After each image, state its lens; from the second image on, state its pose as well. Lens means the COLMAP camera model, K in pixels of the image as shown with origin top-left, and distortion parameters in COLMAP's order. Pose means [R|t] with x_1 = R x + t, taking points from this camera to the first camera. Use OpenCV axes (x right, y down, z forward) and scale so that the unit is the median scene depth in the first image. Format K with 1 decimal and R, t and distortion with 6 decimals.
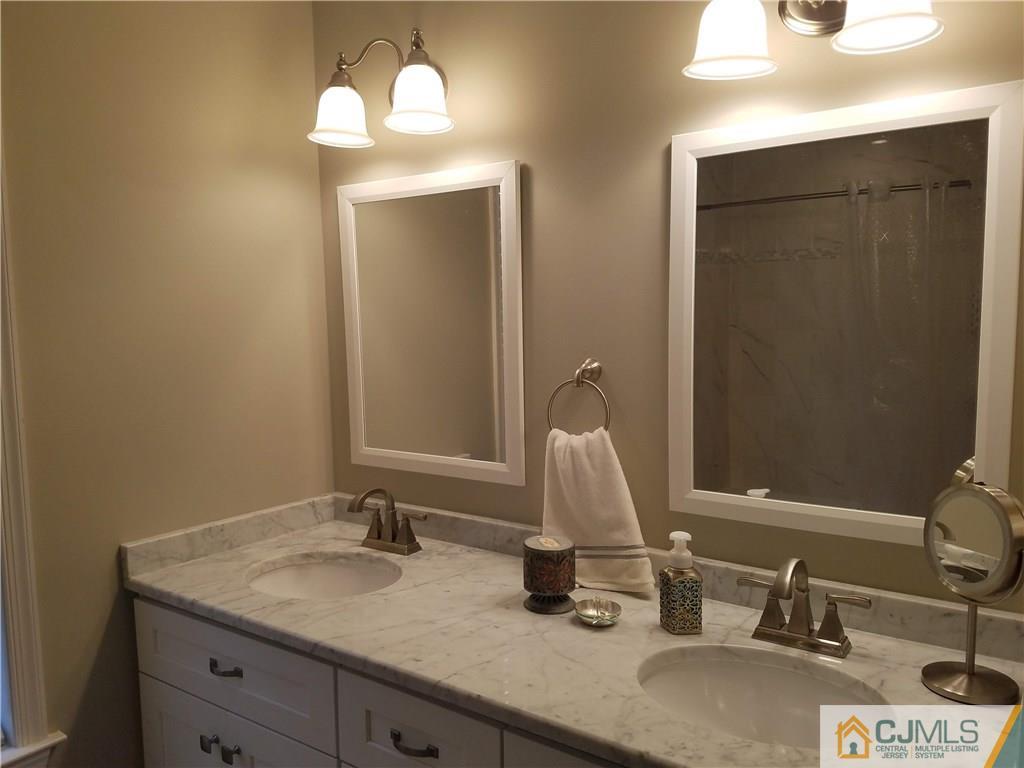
lens RADIAL K [[787.6, 0, 508.7], [0, 787.6, 404.3], [0, 0, 1]] dist [0.145688, -0.235429]
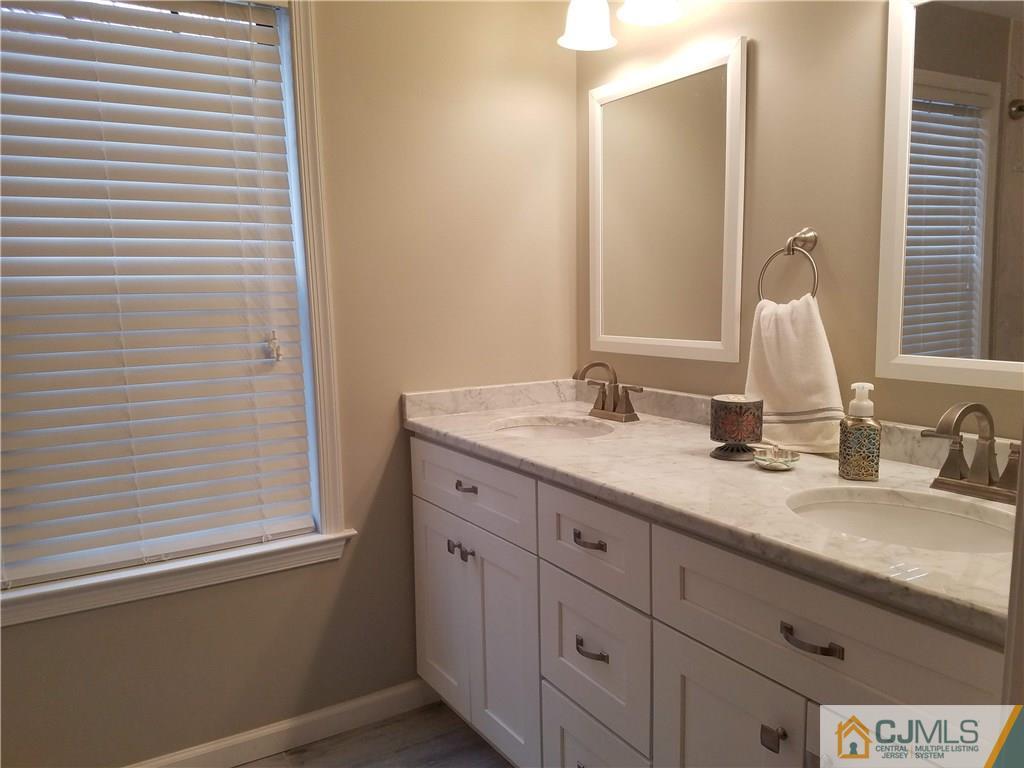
lens RADIAL K [[787.6, 0, 500.3], [0, 787.6, 418.5], [0, 0, 1]] dist [0.145688, -0.235429]
pose [[0.917468, 0.062460, -0.392875, 0.166724], [-0.038806, 0.996939, 0.067874, 0.131796], [0.395911, -0.047027, 0.917084, -0.097107]]
